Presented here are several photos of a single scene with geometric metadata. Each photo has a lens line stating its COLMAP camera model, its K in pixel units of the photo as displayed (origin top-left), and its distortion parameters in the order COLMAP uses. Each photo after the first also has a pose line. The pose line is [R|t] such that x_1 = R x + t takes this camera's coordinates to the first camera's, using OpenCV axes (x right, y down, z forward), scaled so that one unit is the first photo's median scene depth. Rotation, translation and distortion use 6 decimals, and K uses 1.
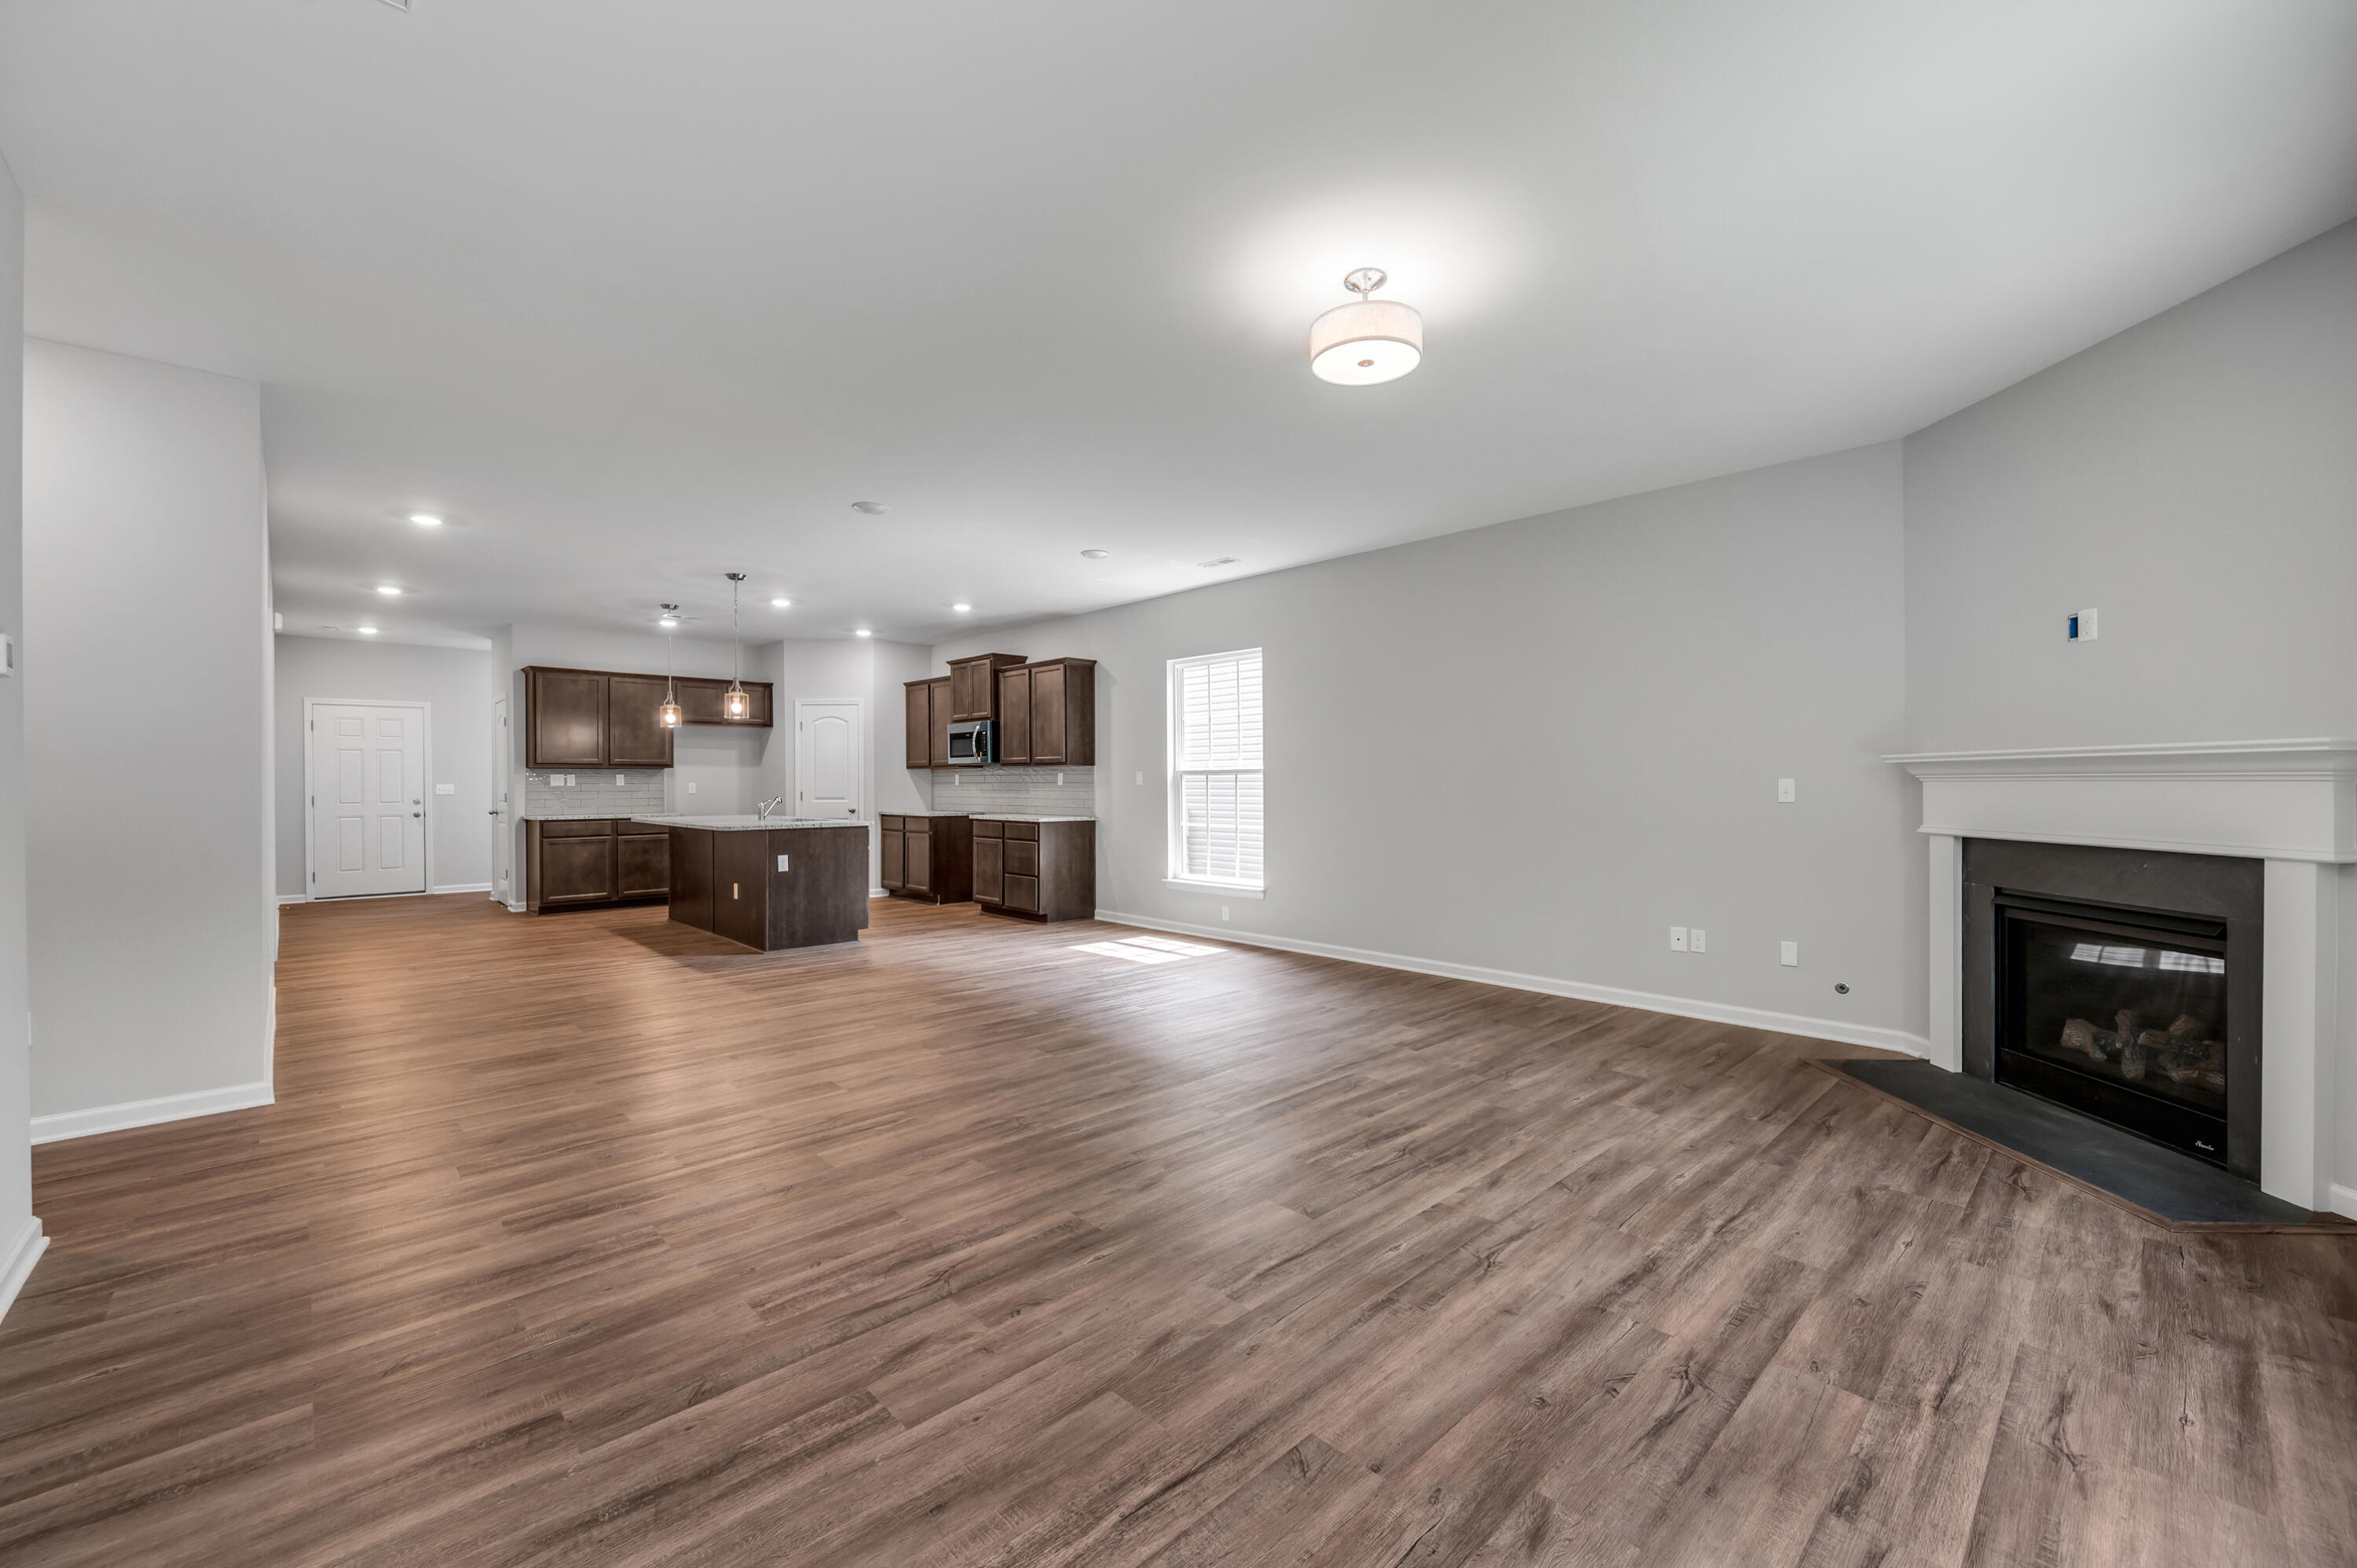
lens RADIAL K [[955.2, 0, 1184.8], [0, 955.2, 786.5], [0, 0, 1]] dist [-0.002668, 0.000188]
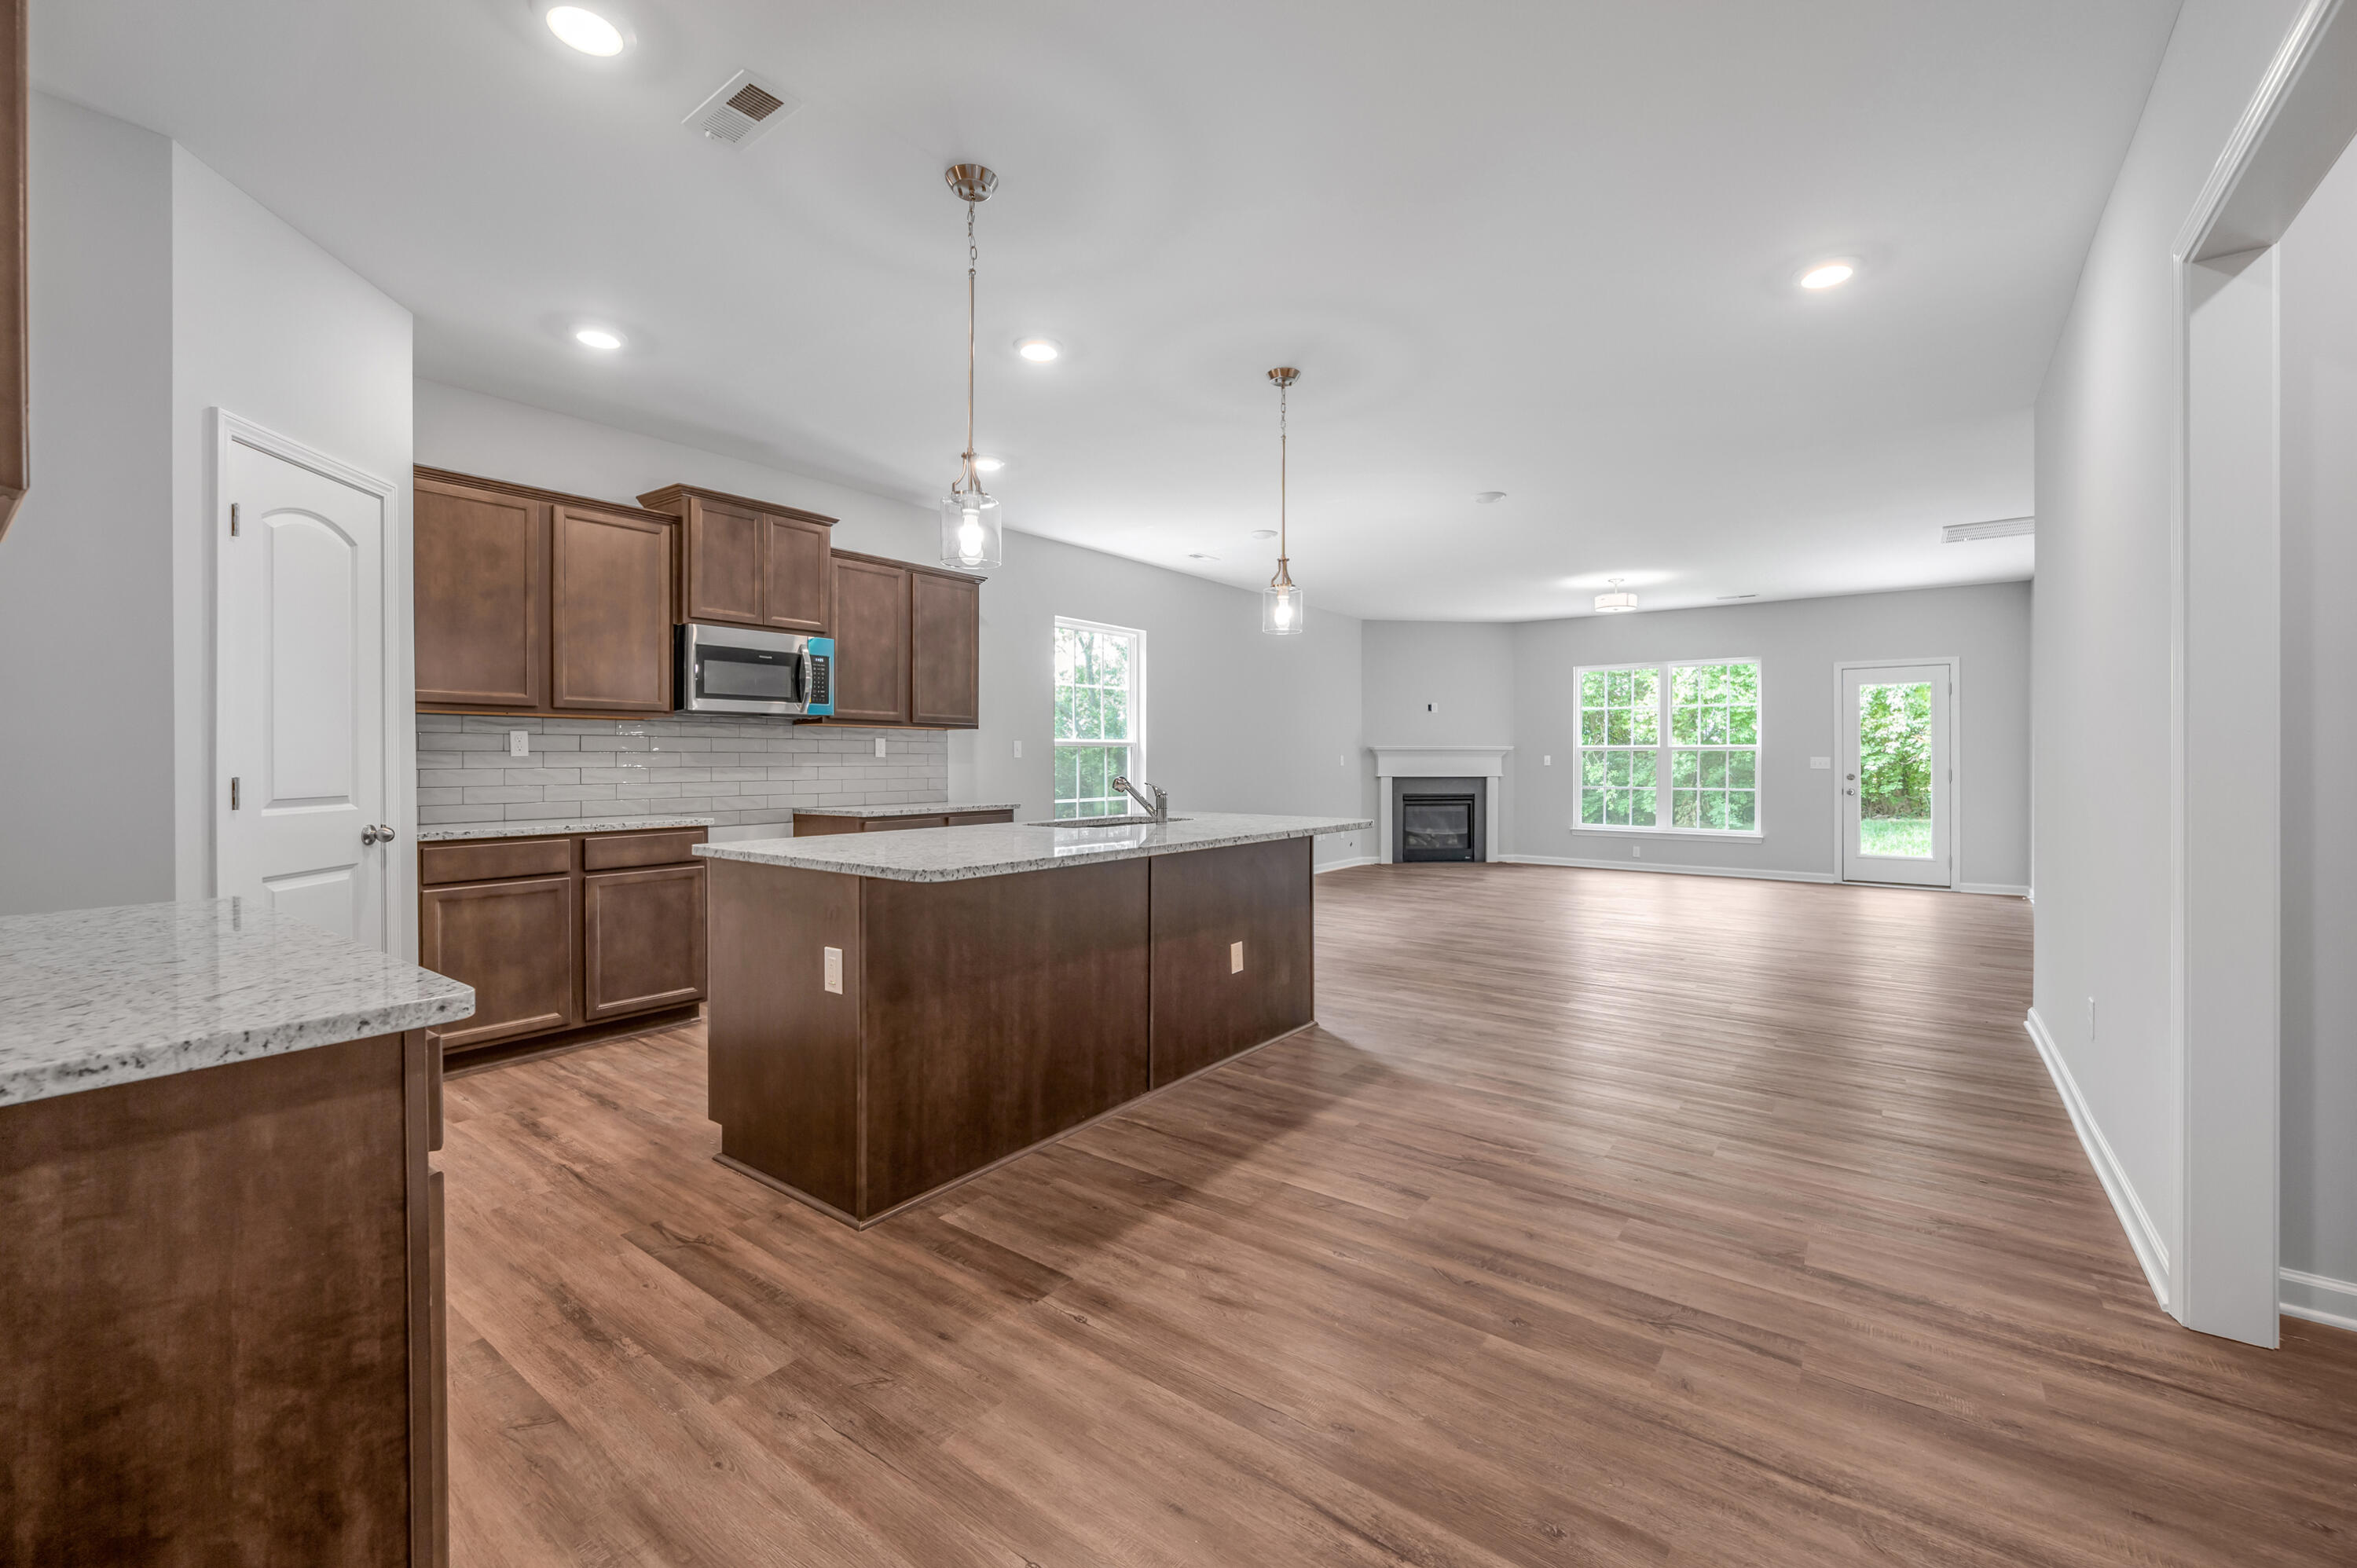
lens RADIAL K [[955.2, 0, 1186.5], [0, 955.2, 770.2], [0, 0, 1]] dist [-0.002668, 0.000188]
pose [[-0.169166, -0.006183, 0.985568, -1.277894], [0.004621, 0.999964, 0.007067, 0.008695], [-0.985577, 0.005749, -0.169131, 1.418729]]
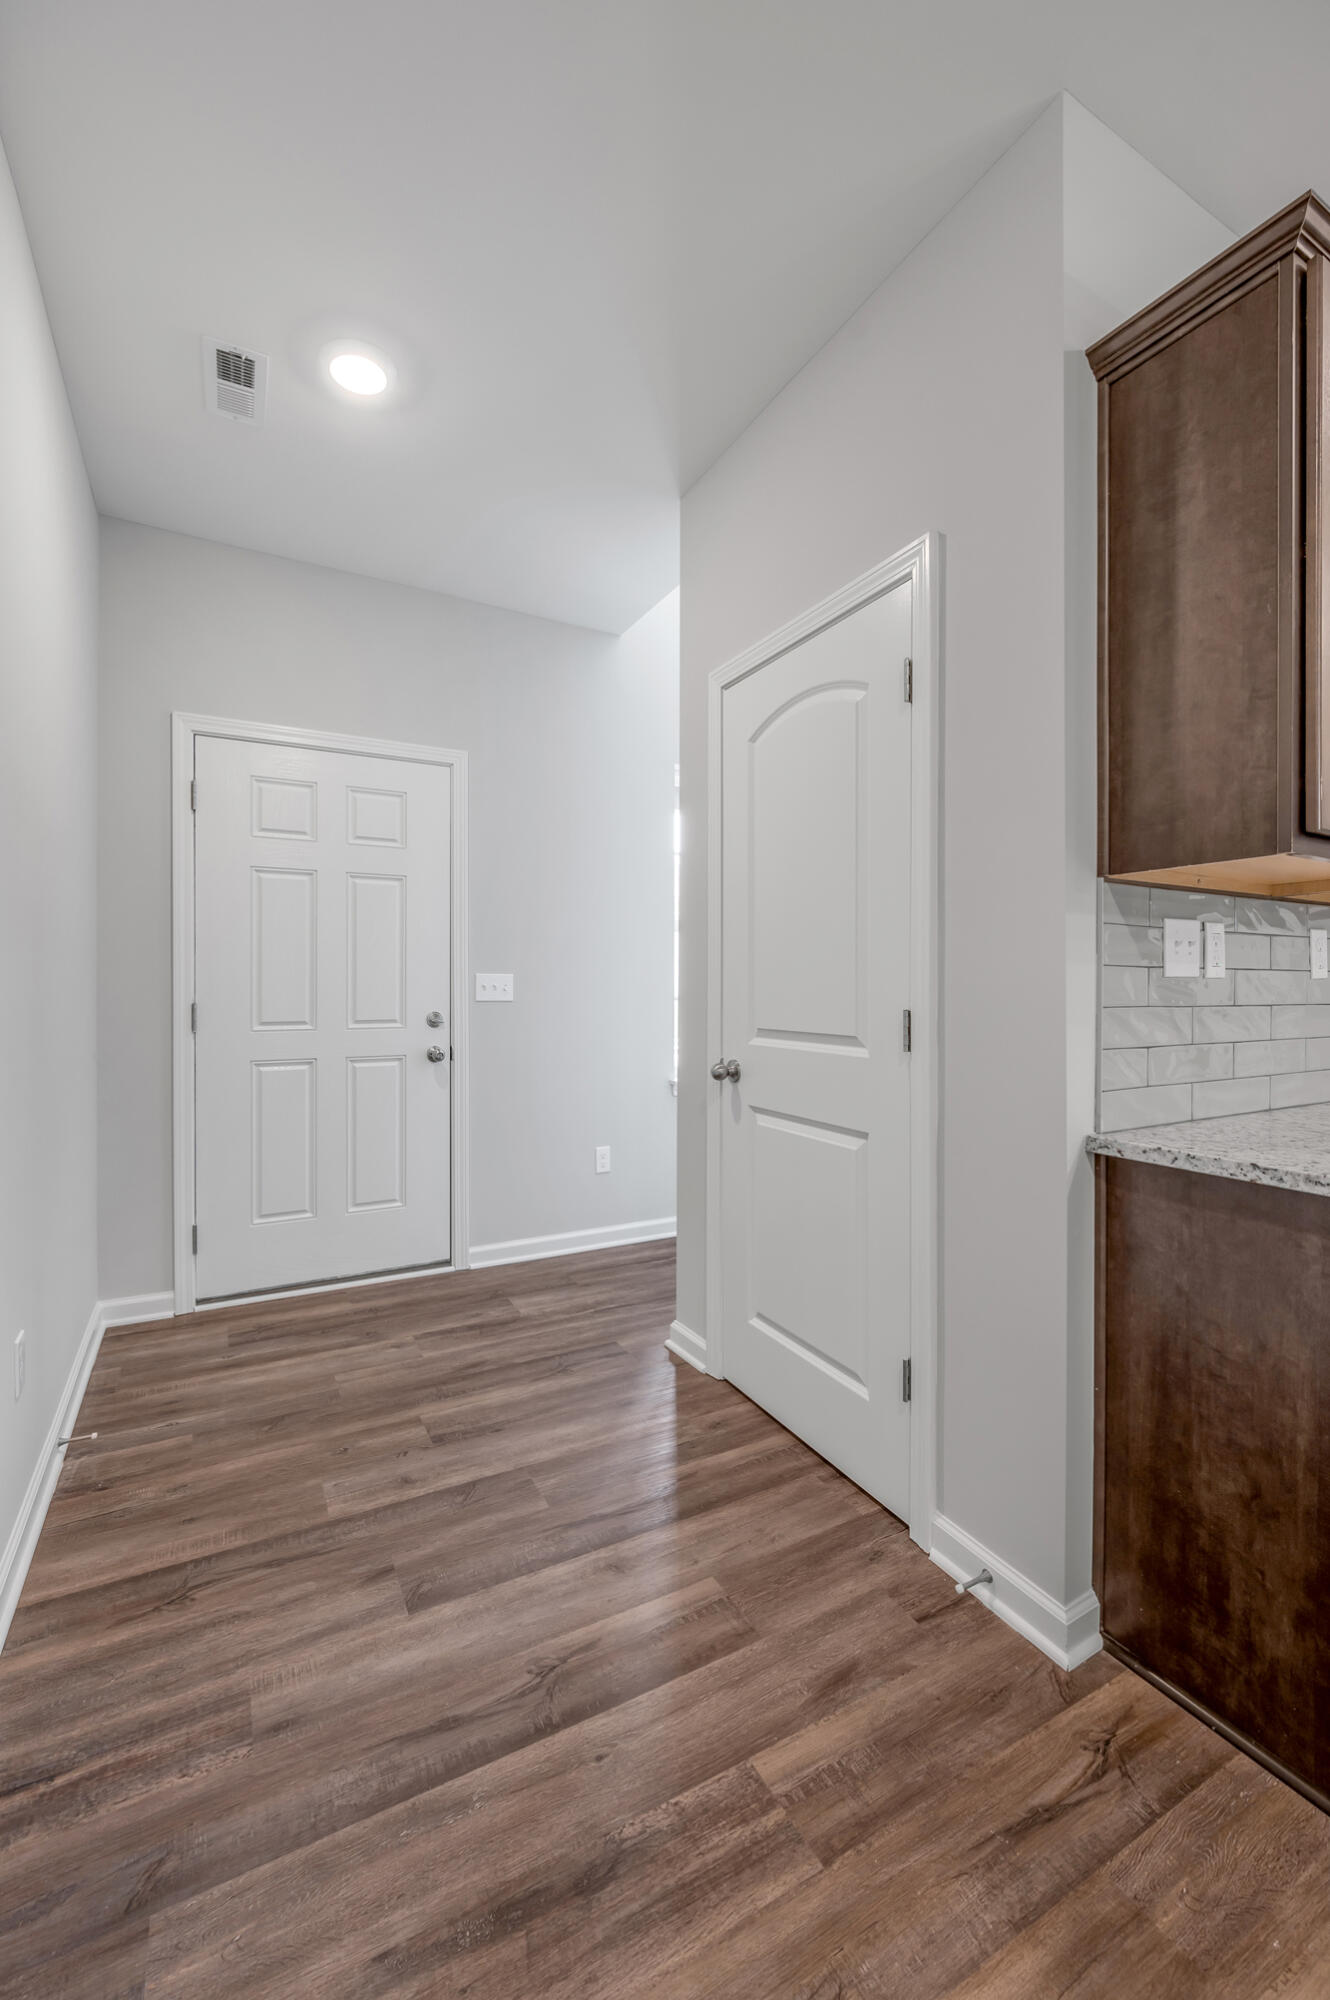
lens RADIAL K [[810.6, 0, 660.3], [0, 810.6, 984.3], [0, 0, 1]] dist [-0.002668, 0.000188]
pose [[0.968024, 0.006633, -0.250768, -0.719950], [-0.006251, 0.999978, 0.002320, 0.001228], [0.250778, -0.000678, 0.968044, 0.806093]]
